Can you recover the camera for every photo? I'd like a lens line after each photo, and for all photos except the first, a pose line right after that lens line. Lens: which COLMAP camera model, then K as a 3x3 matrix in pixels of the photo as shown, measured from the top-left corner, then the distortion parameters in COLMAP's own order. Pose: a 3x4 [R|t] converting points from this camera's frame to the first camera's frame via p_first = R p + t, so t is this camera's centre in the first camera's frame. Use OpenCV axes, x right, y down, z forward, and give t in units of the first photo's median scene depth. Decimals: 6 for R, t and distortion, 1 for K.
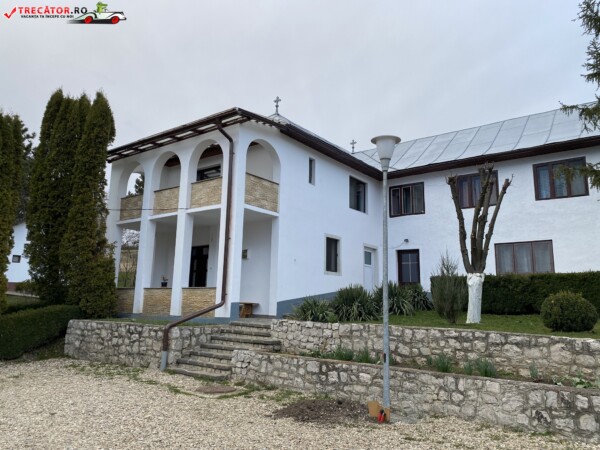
lens RADIAL K [[456.0, 0, 297.7], [0, 456.0, 224.1], [0, 0, 1]] dist [0.045921, -0.046055]
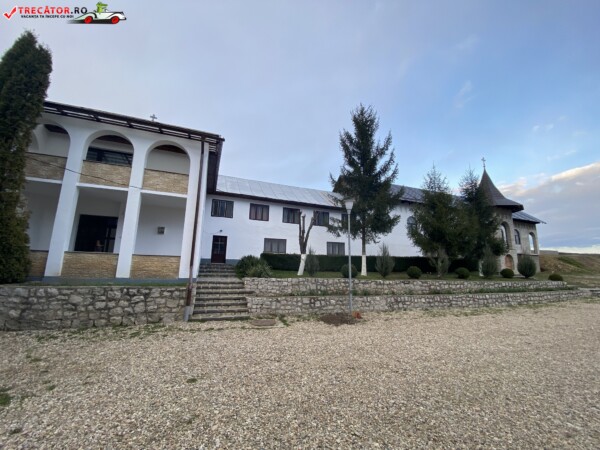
lens RADIAL K [[243.0, 0, 298.1], [0, 243.0, 223.7], [0, 0, 1]] dist [0.040468, -0.031543]
pose [[0.515607, 0.144444, 0.844562, -0.812894], [-0.161012, 0.984462, -0.070073, 0.051894], [-0.841561, -0.099854, 0.530852, 0.431278]]
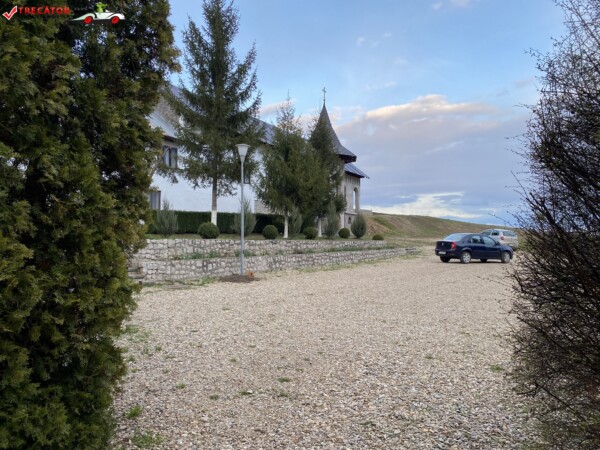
lens RADIAL K [[456.0, 0, 297.7], [0, 456.0, 224.1], [0, 0, 1]] dist [0.045921, -0.046055]
pose [[-0.133588, 0.014064, 0.990937, -1.446771], [-0.175361, 0.983786, -0.037603, 0.147110], [-0.975399, -0.178795, -0.128956, 0.773826]]
